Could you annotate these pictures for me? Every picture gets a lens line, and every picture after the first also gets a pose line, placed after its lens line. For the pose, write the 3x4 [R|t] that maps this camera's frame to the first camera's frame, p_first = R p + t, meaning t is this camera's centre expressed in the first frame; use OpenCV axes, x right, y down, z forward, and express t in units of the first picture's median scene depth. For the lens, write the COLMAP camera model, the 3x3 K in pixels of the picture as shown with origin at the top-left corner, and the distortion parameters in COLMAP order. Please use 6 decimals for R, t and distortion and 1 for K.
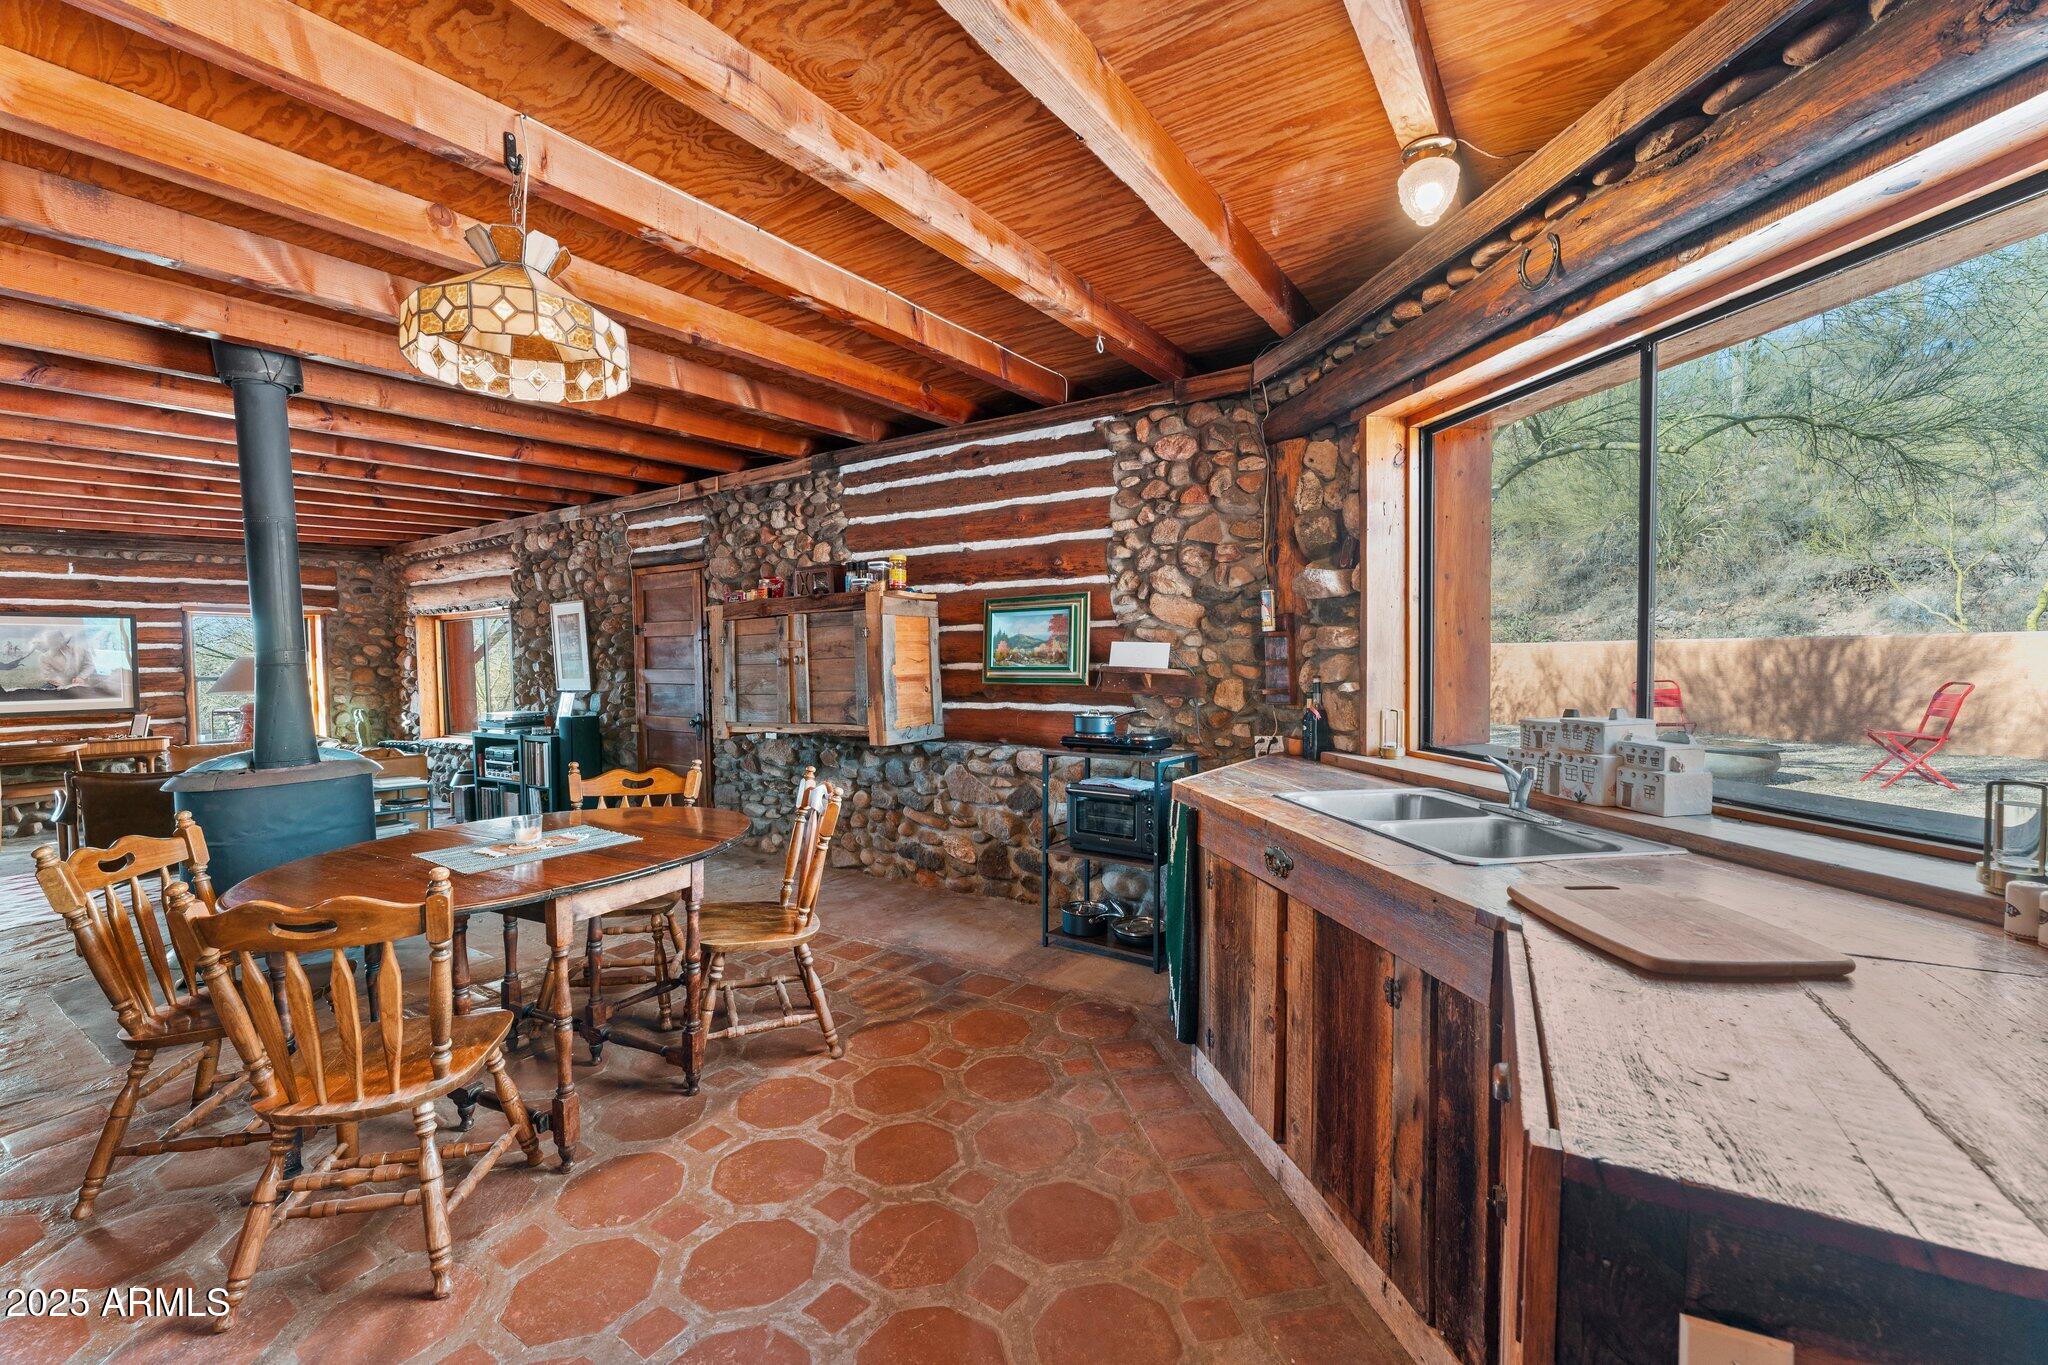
lens RADIAL K [[831.7, 0, 1024.0], [0, 831.7, 682.5], [0, 0, 1]] dist [-0.004925, -0.000056]
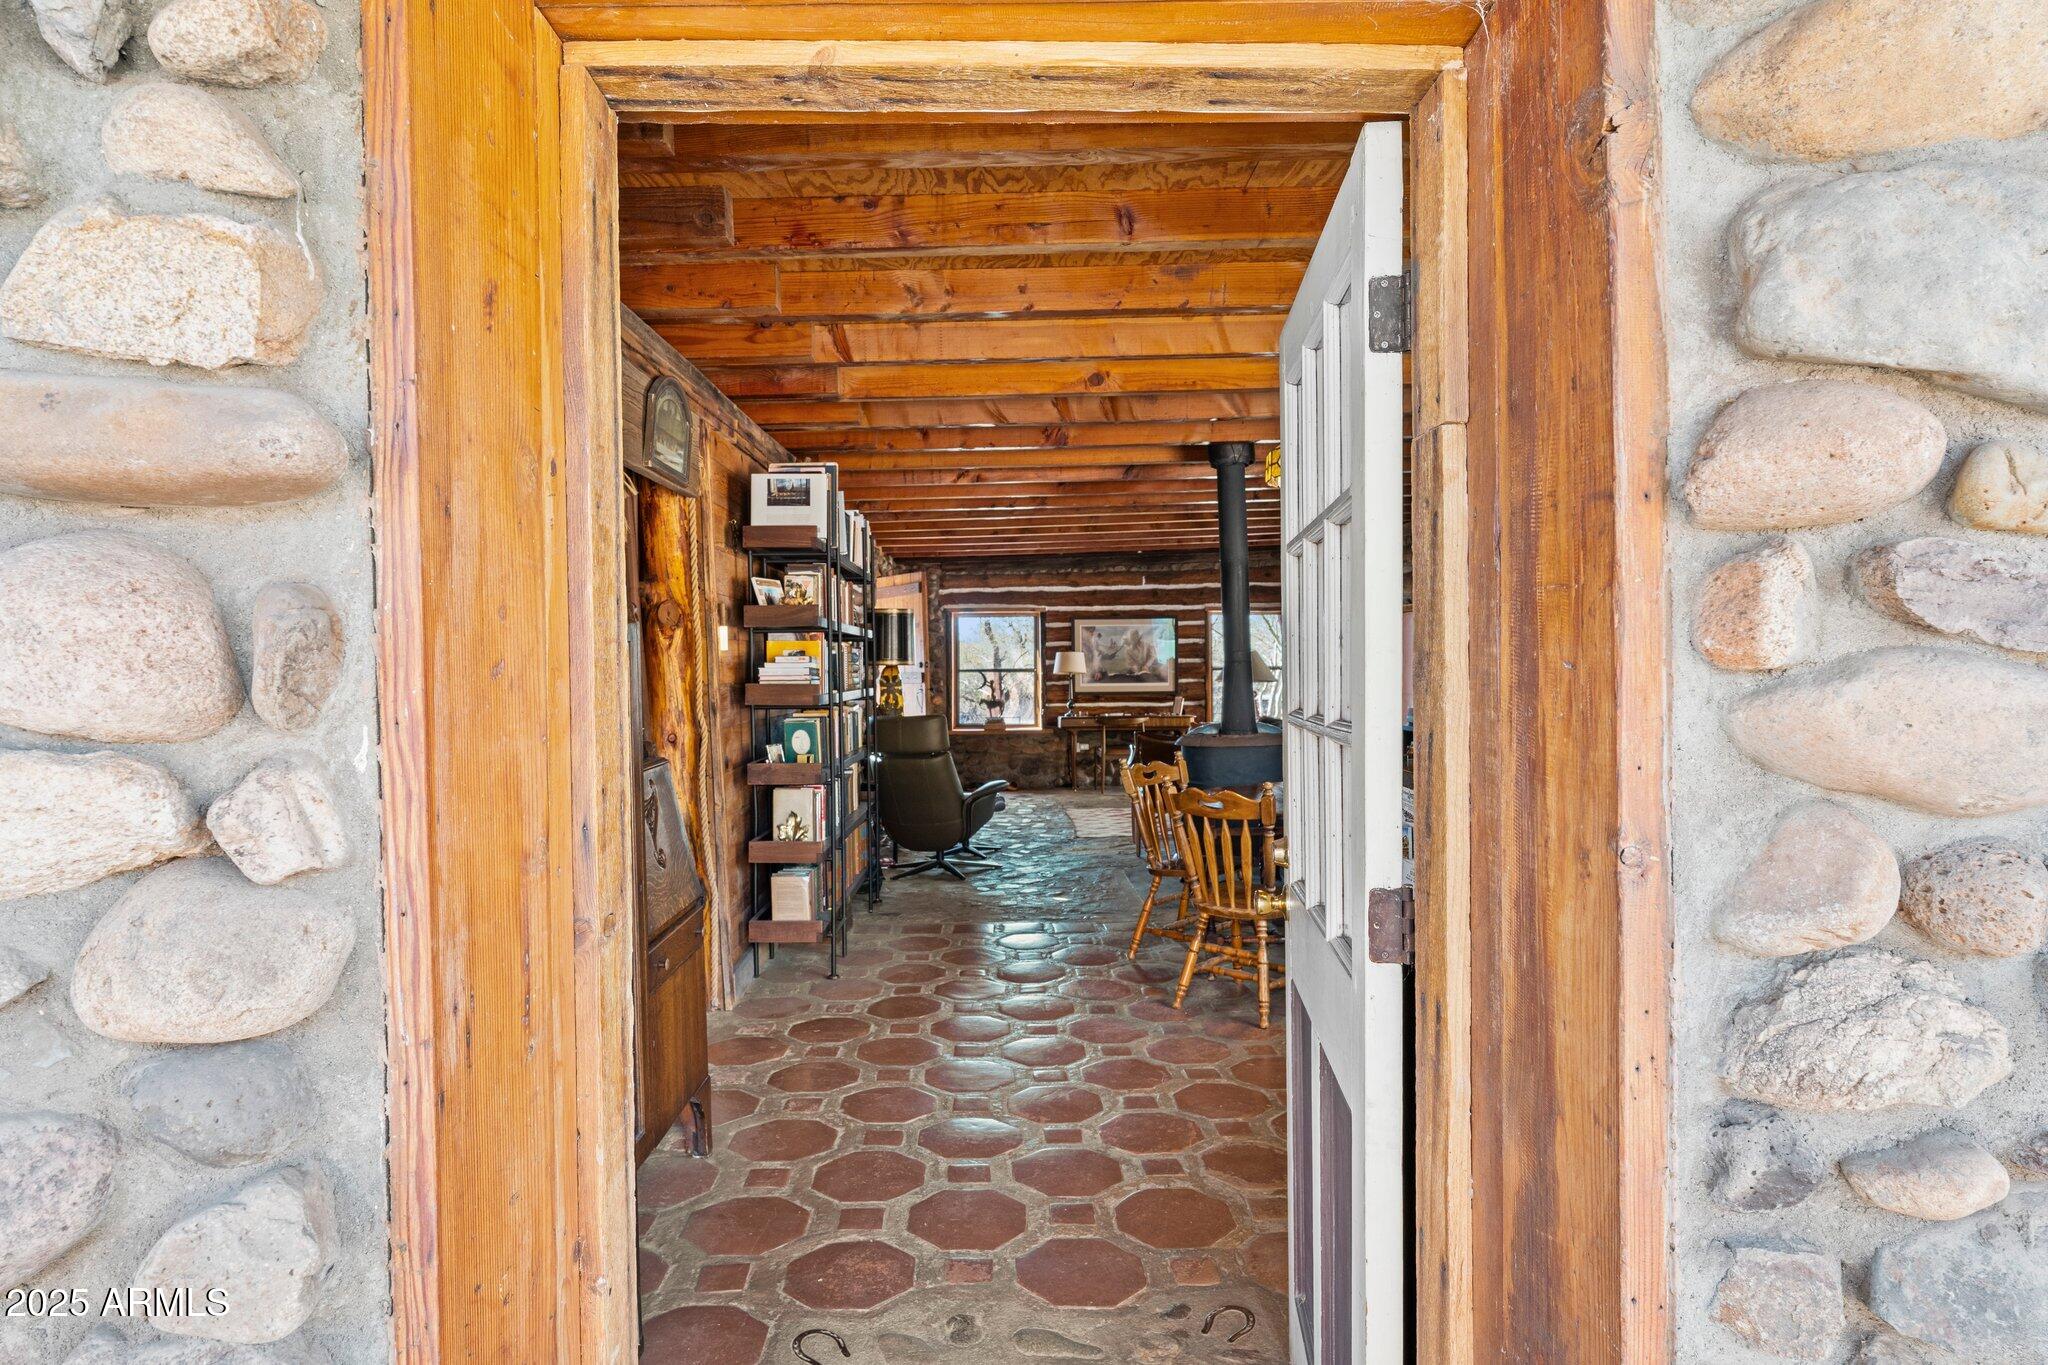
lens RADIAL K [[1201.1, 0, 1024.0], [0, 1201.1, 682.5], [0, 0, 1]] dist [-0.000518, -0.000021]
pose [[0.574901, 0.025718, -0.817819, 0.467747], [-0.023503, 0.999613, 0.014913, -0.006706], [0.817886, 0.010647, 0.575282, -0.388538]]
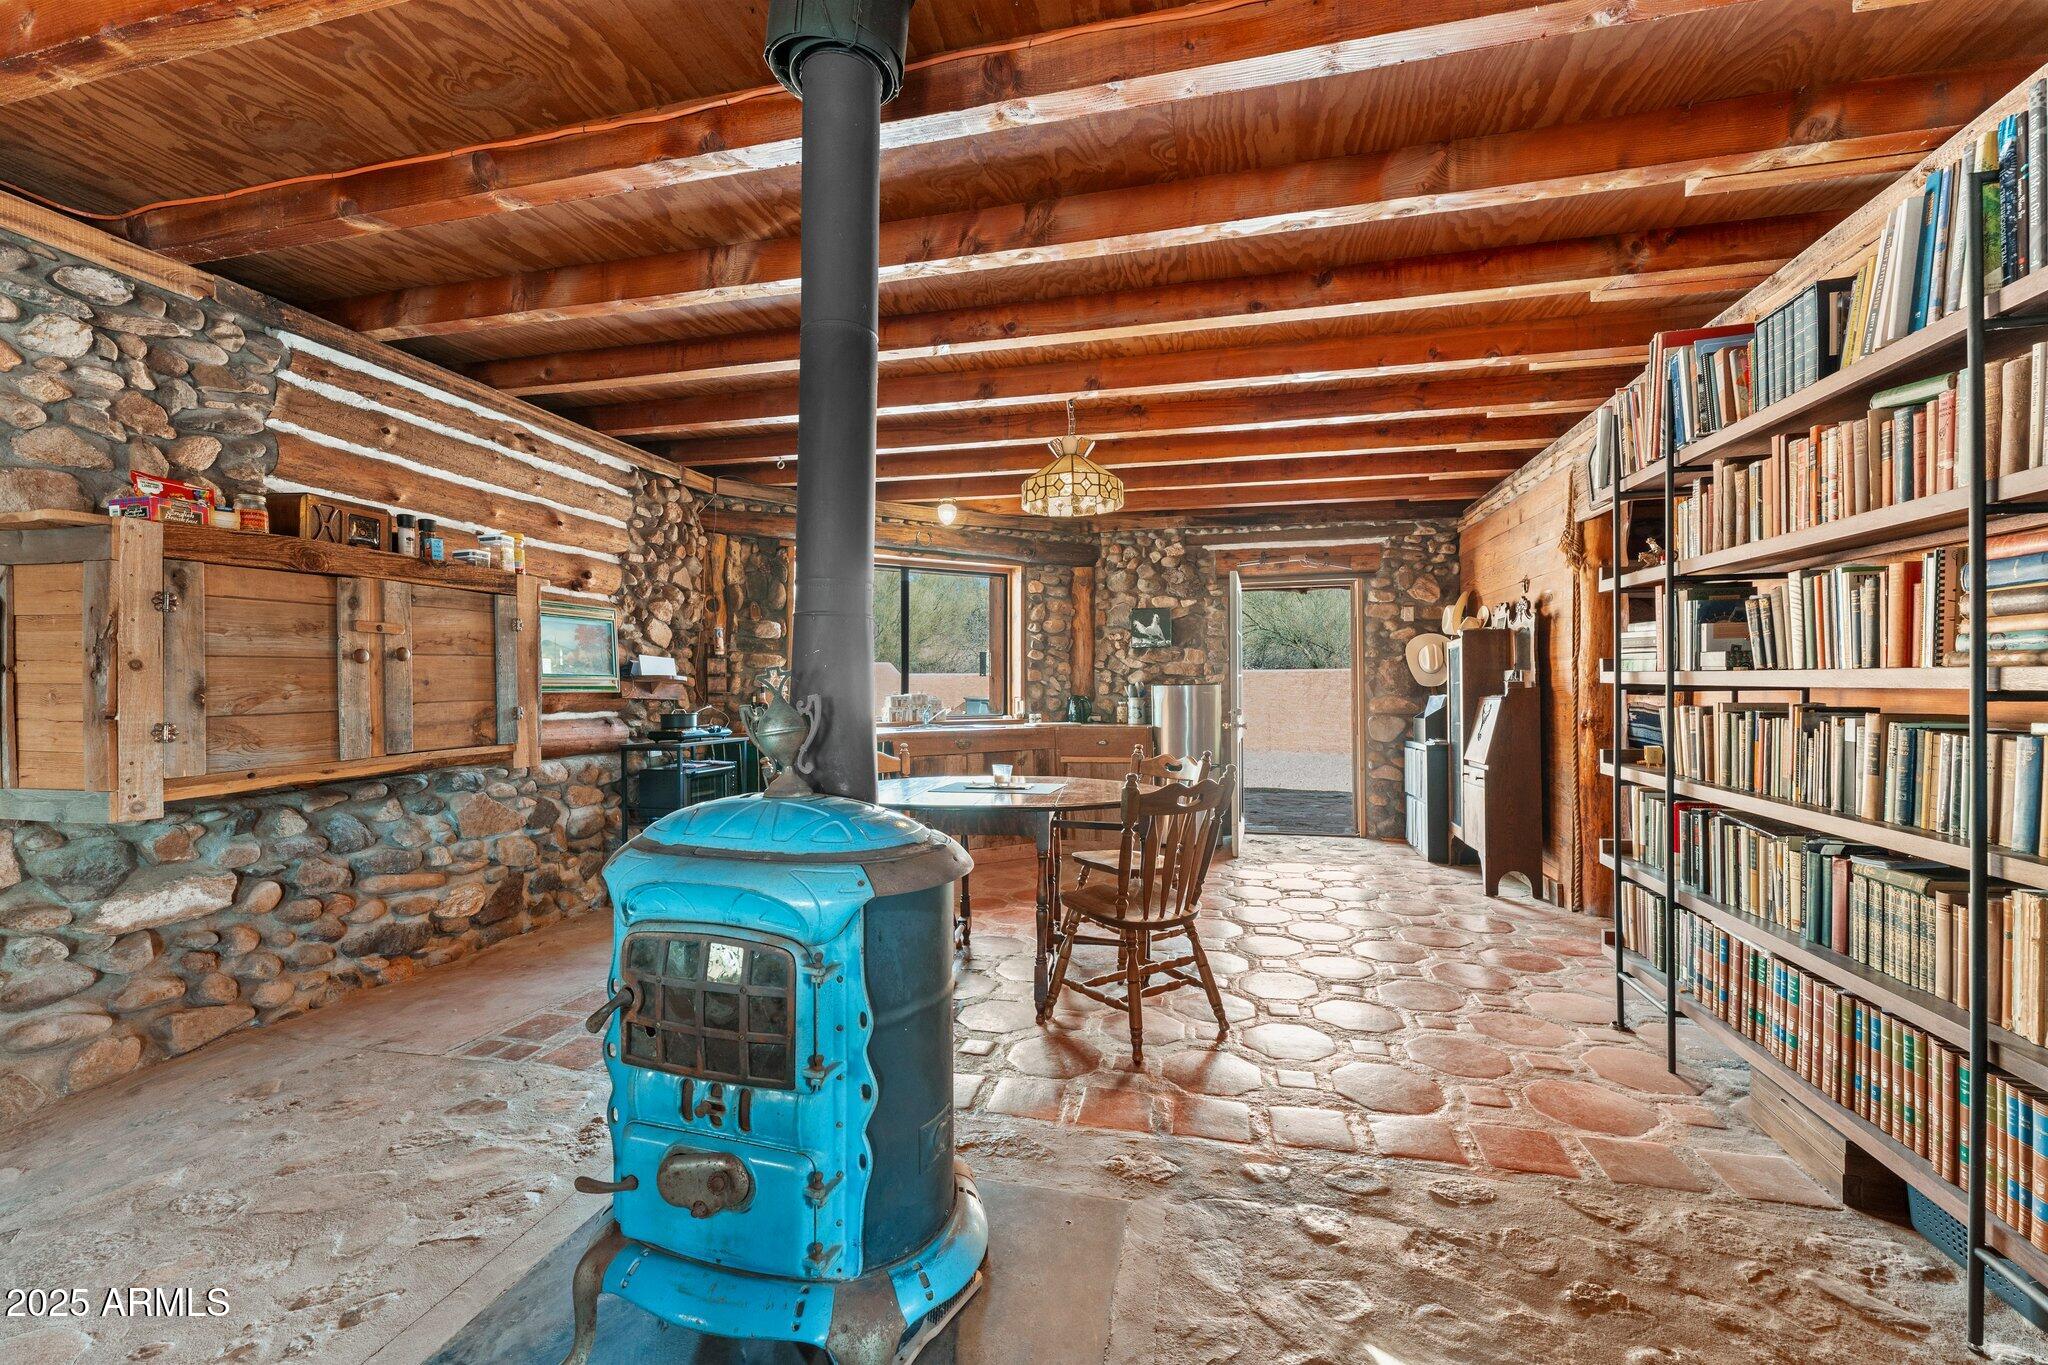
lens RADIAL K [[809.3, 0, 1024.0], [0, 809.3, 682.5], [0, 0, 1]] dist [0.000002, 0.000170]
pose [[-0.338694, 0.021975, 0.940640, -1.176050], [0.043669, 0.999017, -0.007615, 0.023062], [-0.939883, 0.038497, -0.339321, 0.887565]]
